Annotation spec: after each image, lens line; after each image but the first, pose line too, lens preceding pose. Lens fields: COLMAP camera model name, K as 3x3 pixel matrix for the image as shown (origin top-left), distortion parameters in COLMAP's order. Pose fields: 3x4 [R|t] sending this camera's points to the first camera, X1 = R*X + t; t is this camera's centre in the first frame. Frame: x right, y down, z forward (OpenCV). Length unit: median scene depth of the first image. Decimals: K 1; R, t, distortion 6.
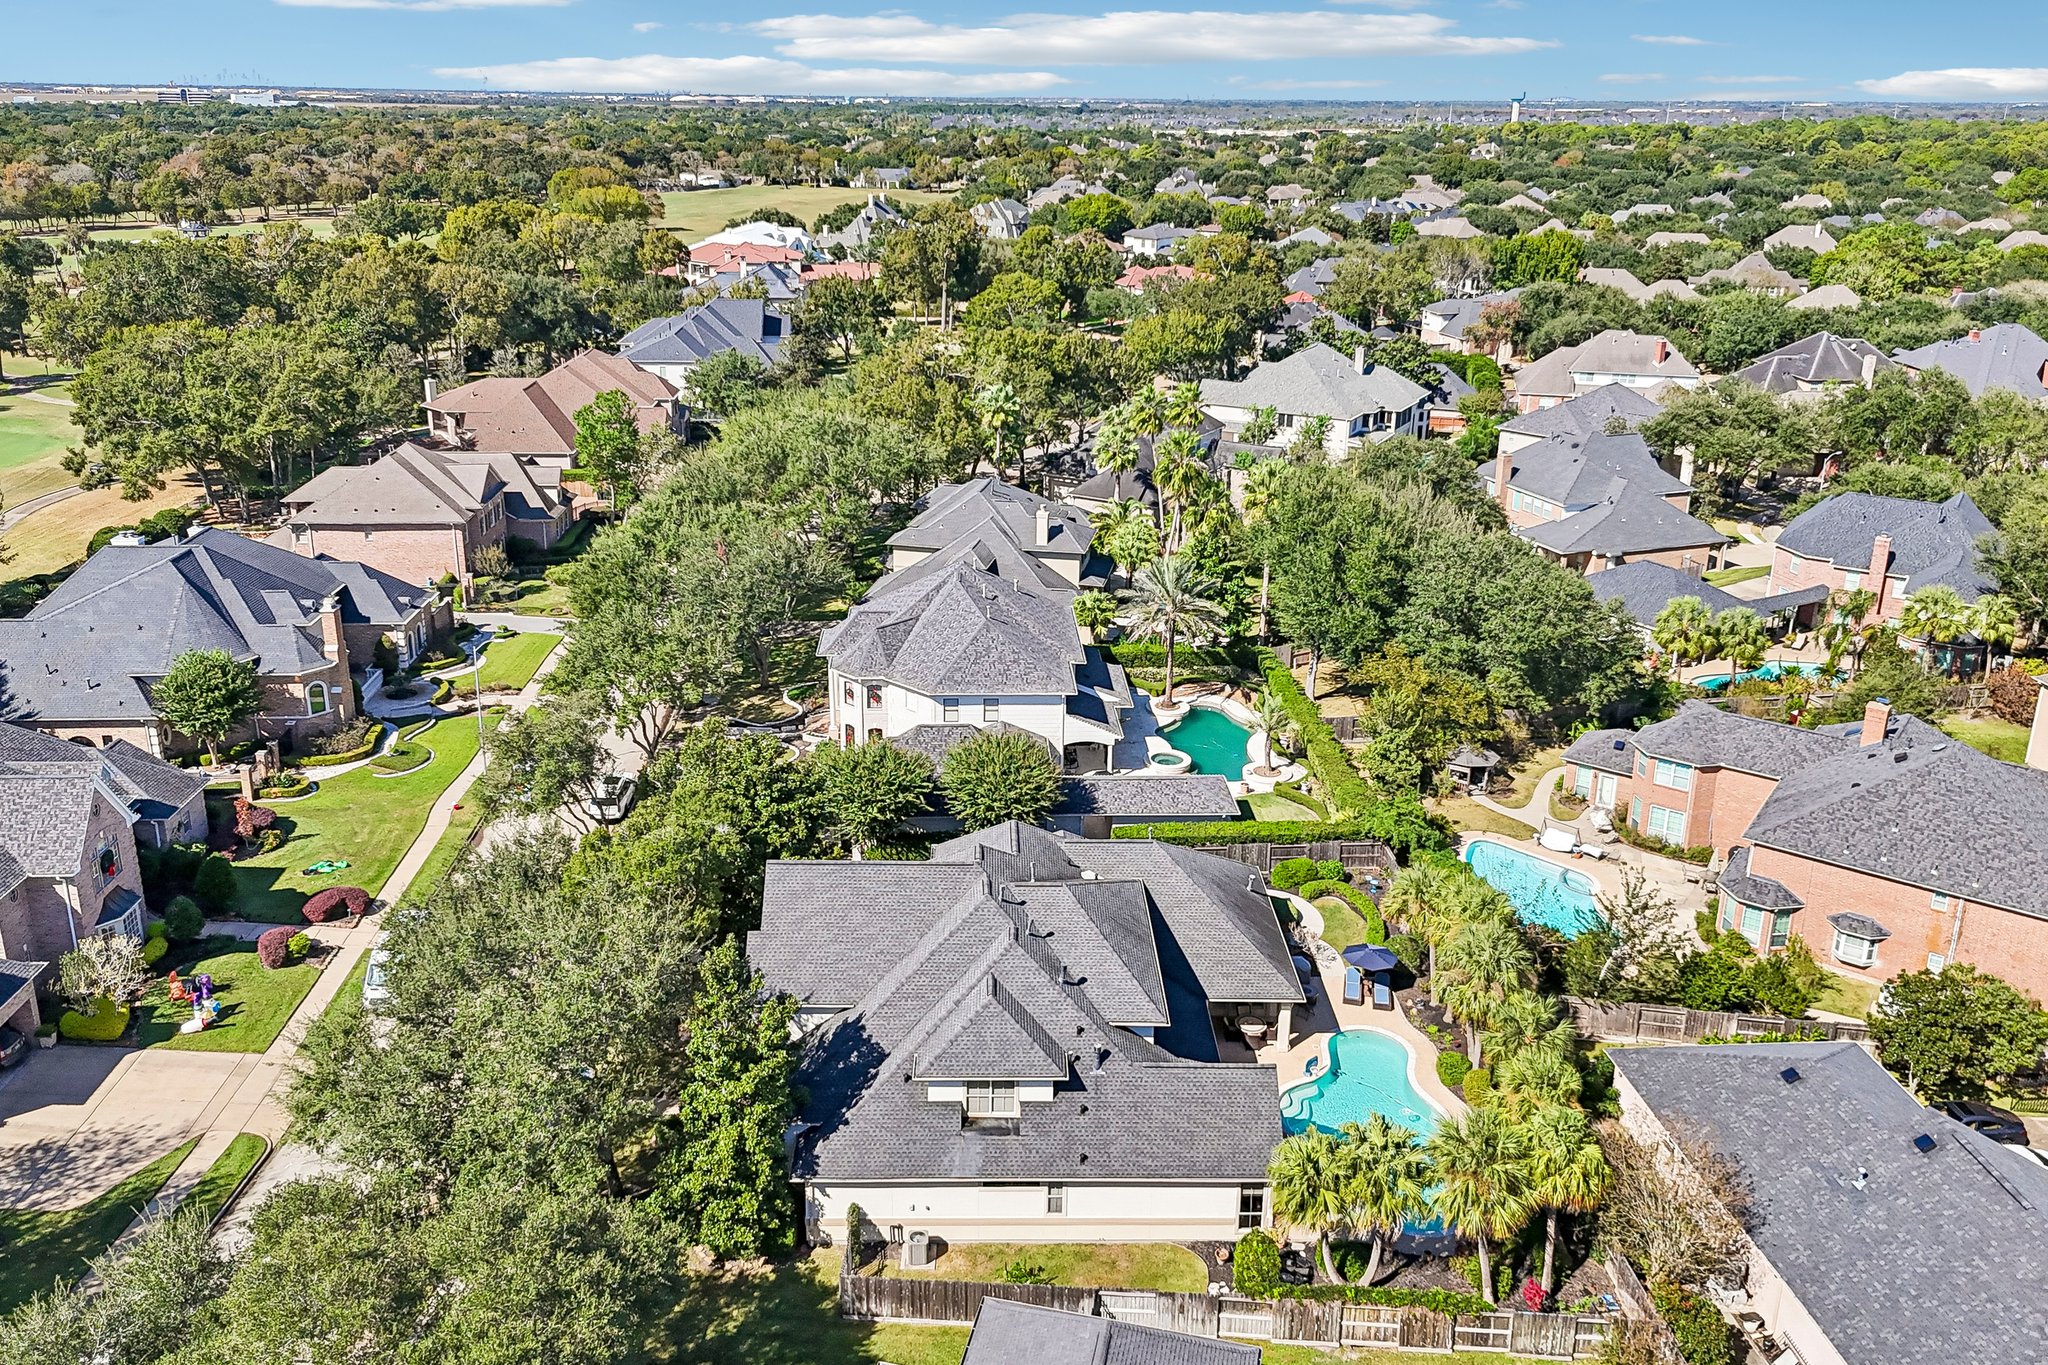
lens RADIAL K [[1501.1, 0, 1010.1], [0, 1501.1, 595.2], [0, 0, 1]] dist [0.037408, -0.012734]
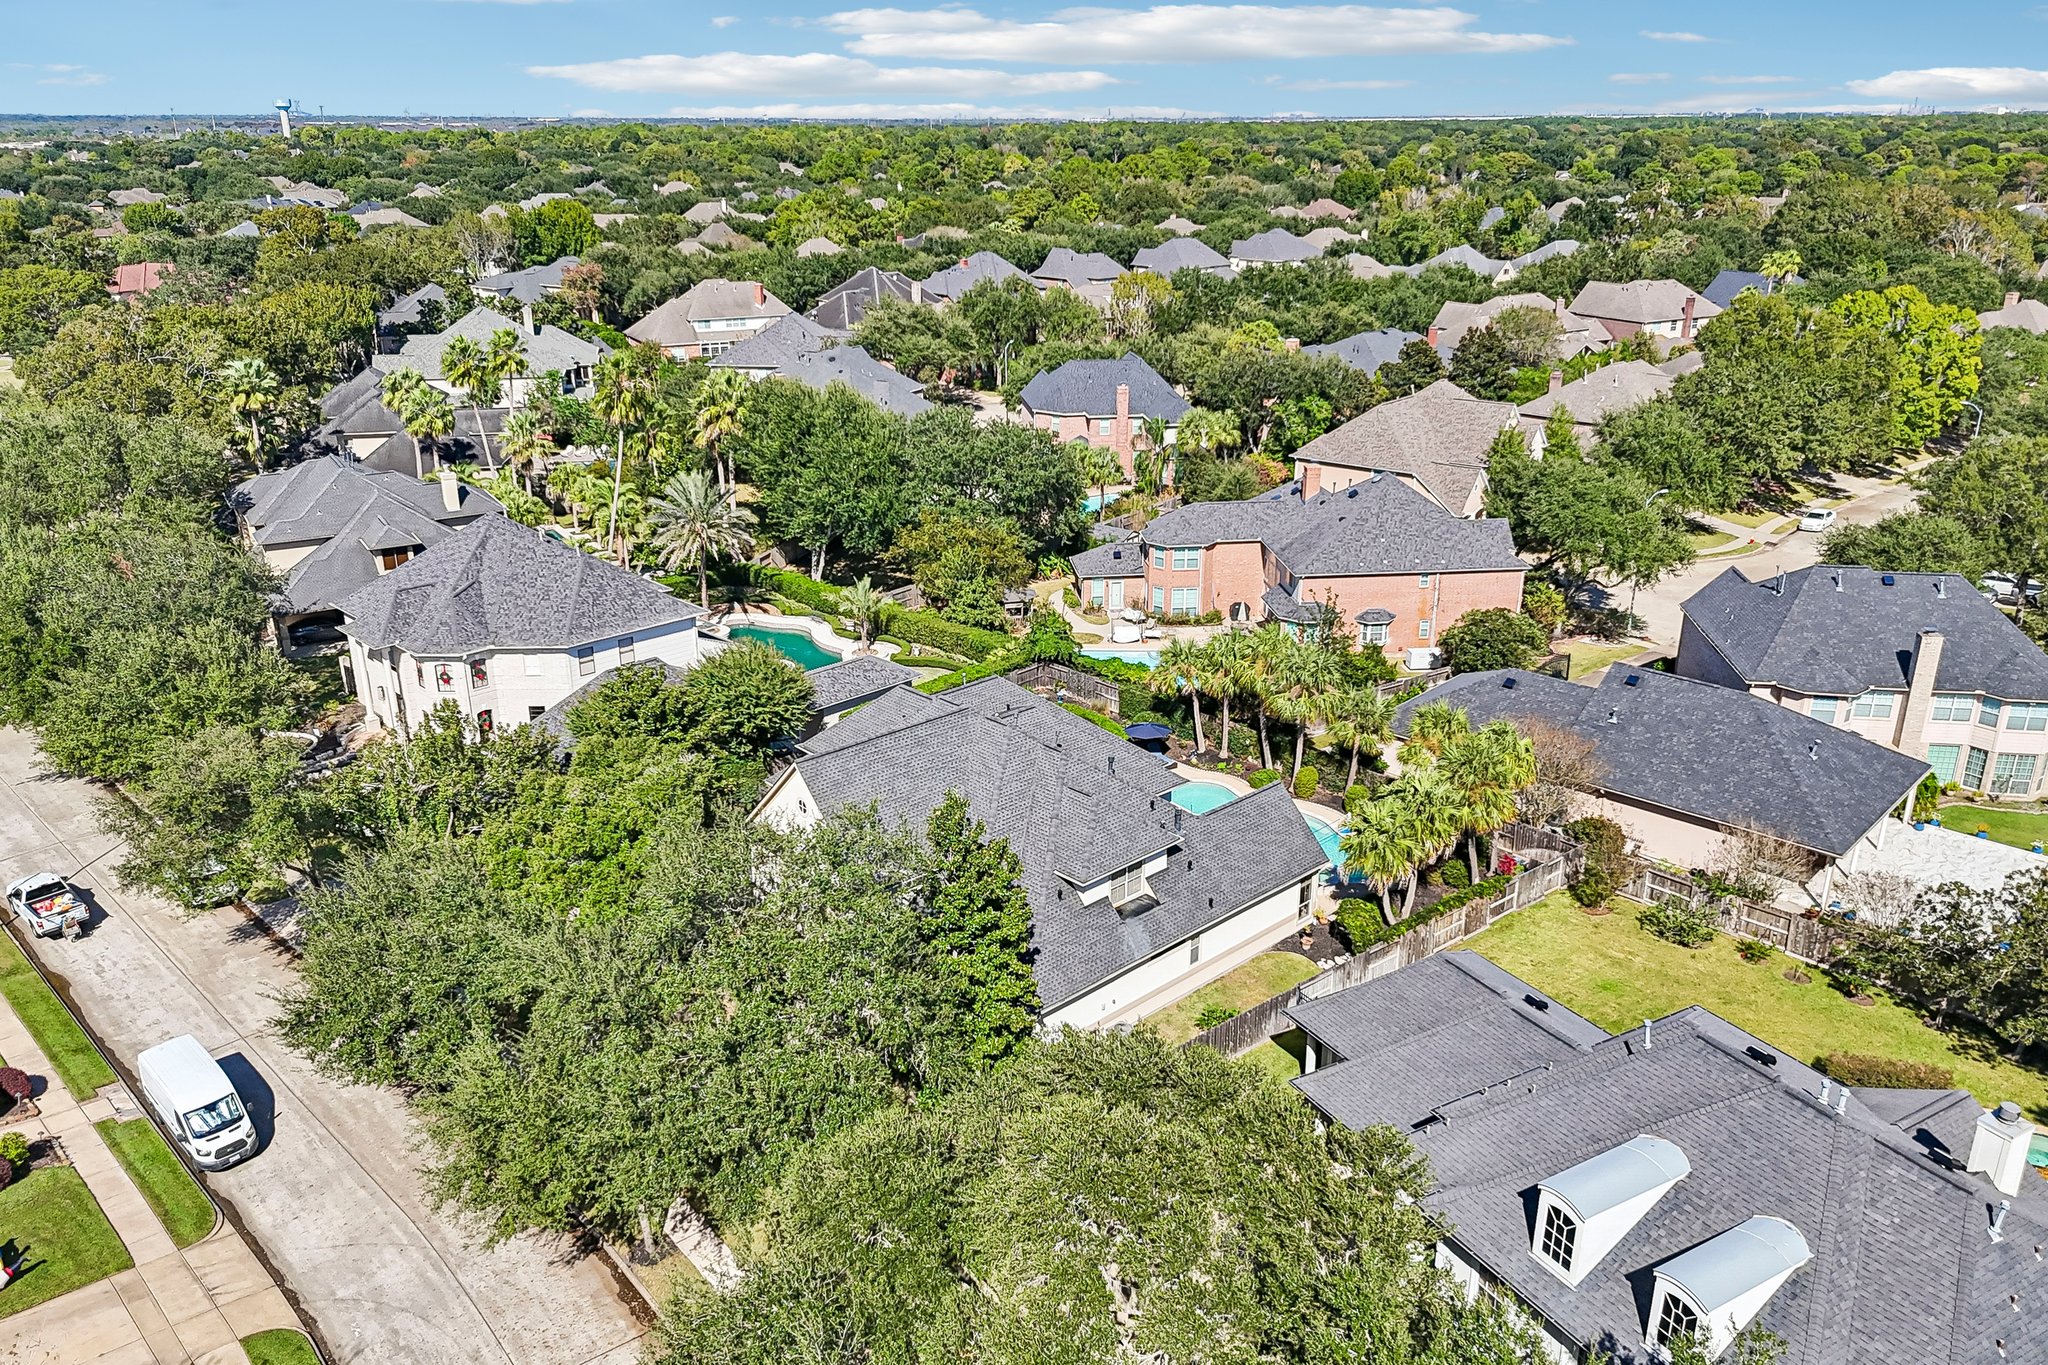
lens RADIAL K [[1477.2, 0, 1023.5], [0, 1477.2, 672.6], [0, 0, 1]] dist [0.044326, -0.025180]
pose [[0.743918, -0.240469, 0.623507, -0.403708], [0.212181, 0.969730, 0.120840, 0.031767], [-0.633692, 0.042401, 0.772423, 0.149133]]
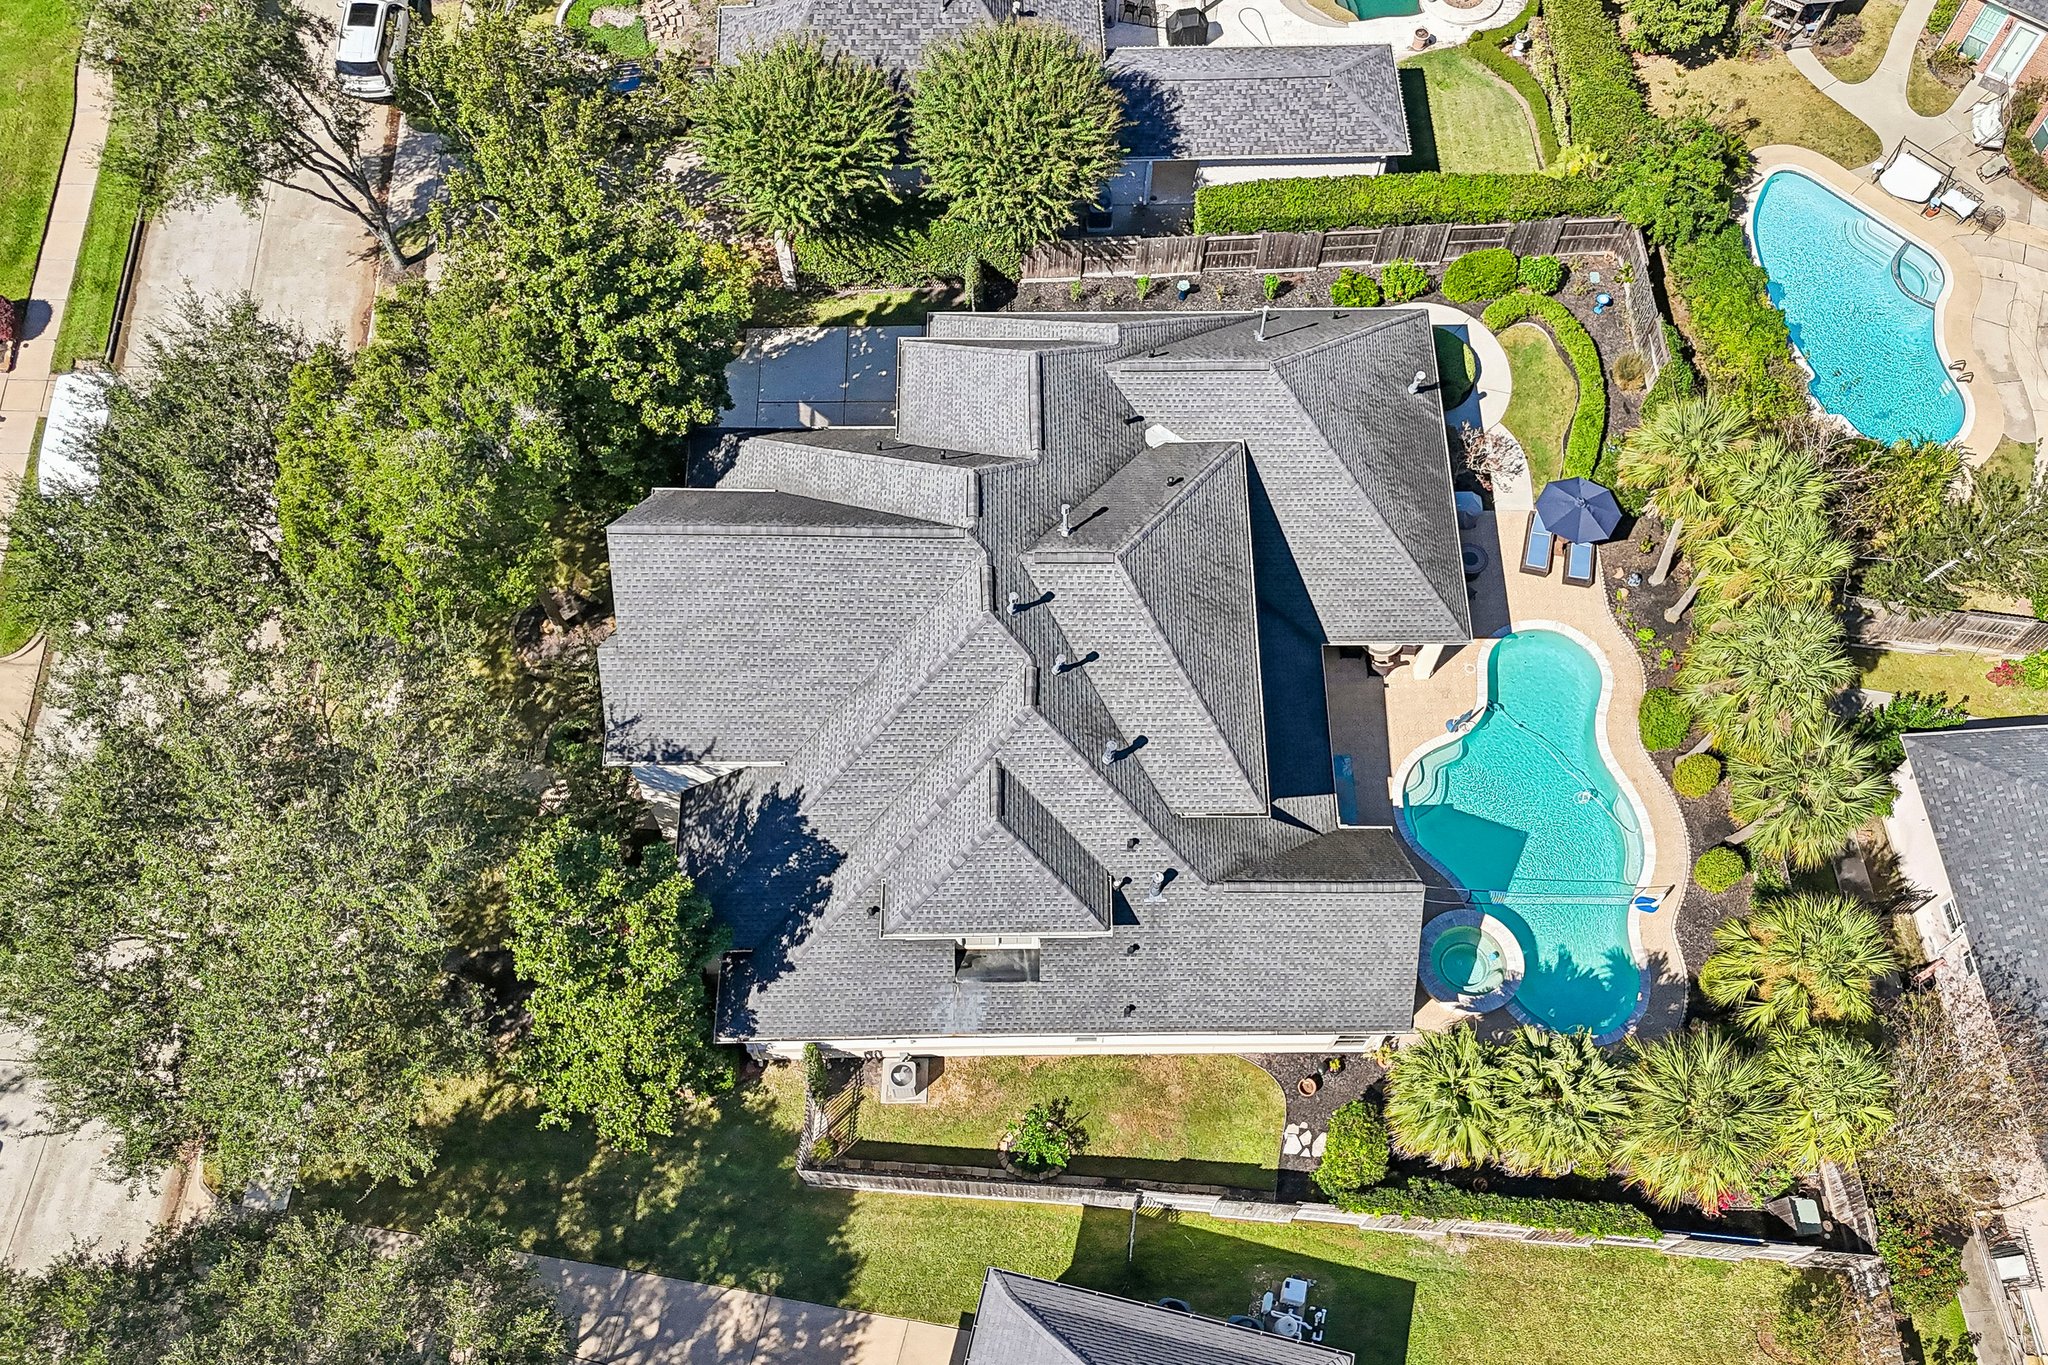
lens RADIAL K [[1564.8, 0, 1051.2], [0, 1564.8, 847.6], [0, 0, 1]] dist [0.079964, -0.079741]
pose [[0.999939, 0.001320, 0.010934, 0.002151], [-0.009072, 0.661577, 0.749822, -0.135869], [-0.006244, -0.749876, 0.661549, 0.338171]]
